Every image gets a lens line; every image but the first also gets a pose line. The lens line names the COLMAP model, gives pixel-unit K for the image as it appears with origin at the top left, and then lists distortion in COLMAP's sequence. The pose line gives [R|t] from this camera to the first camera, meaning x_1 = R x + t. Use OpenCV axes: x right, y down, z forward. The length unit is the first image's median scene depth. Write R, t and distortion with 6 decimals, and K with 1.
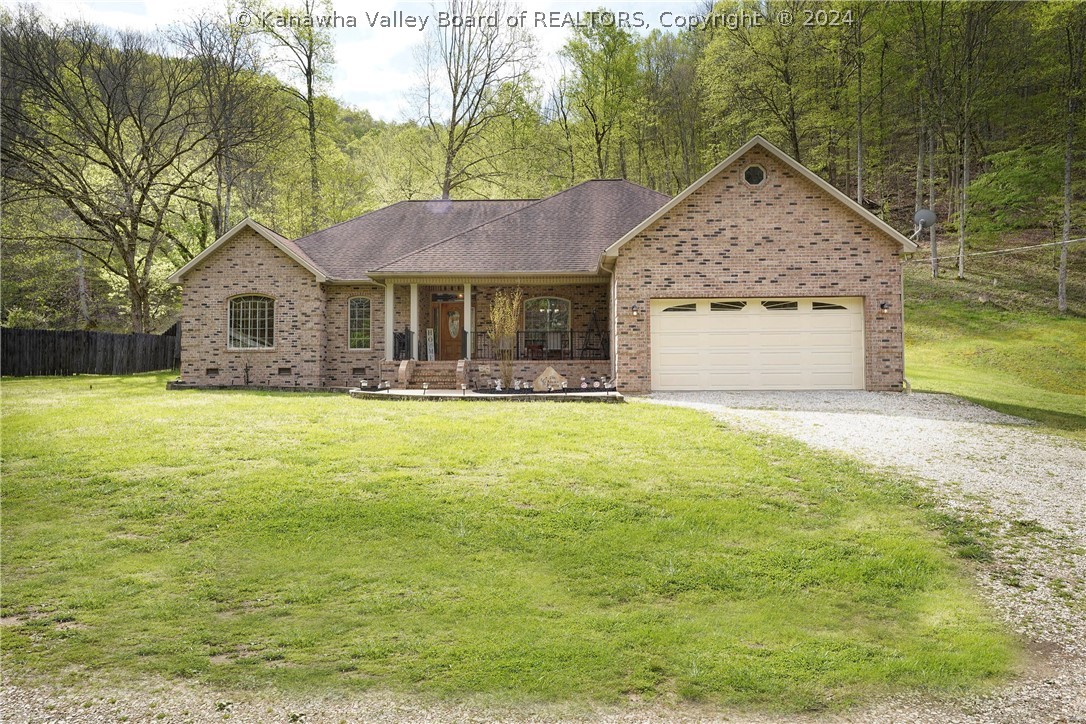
lens RADIAL K [[639.4, 0, 542.7], [0, 639.4, 360.8], [0, 0, 1]] dist [0.010144, 0.001056]
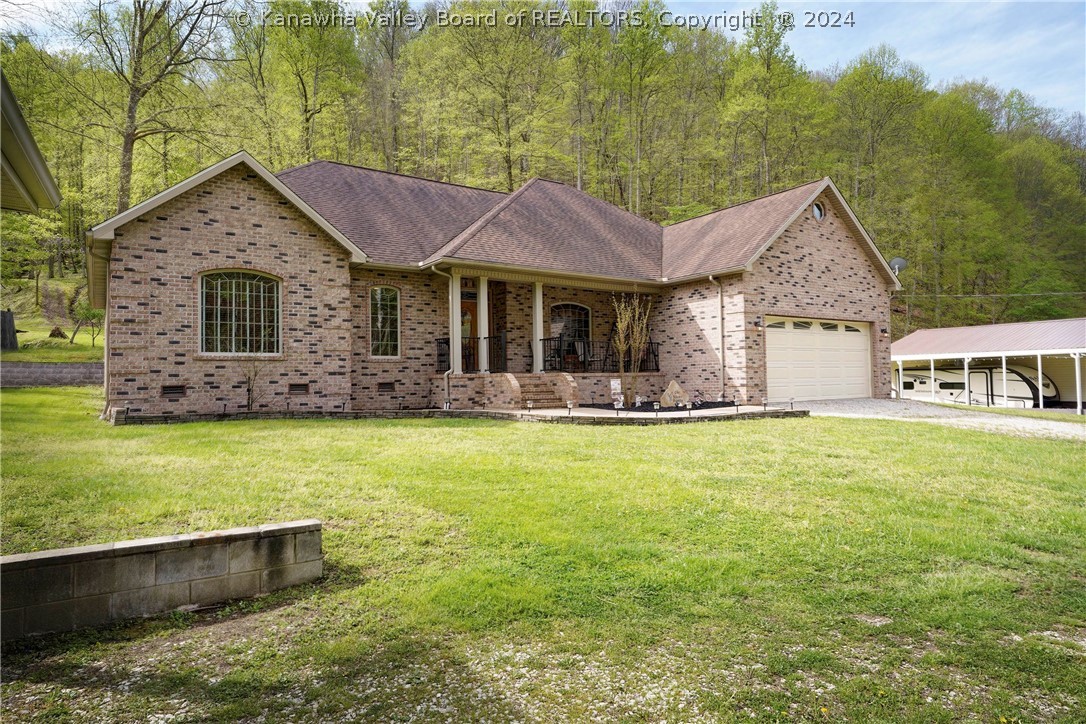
lens RADIAL K [[639.4, 0, 545.4], [0, 639.4, 361.1], [0, 0, 1]] dist [0.010144, 0.001056]
pose [[0.804902, 0.010119, 0.593321, -0.731160], [-0.006567, 0.999945, -0.008146, -0.011014], [-0.593371, 0.002660, 0.804925, 0.370831]]
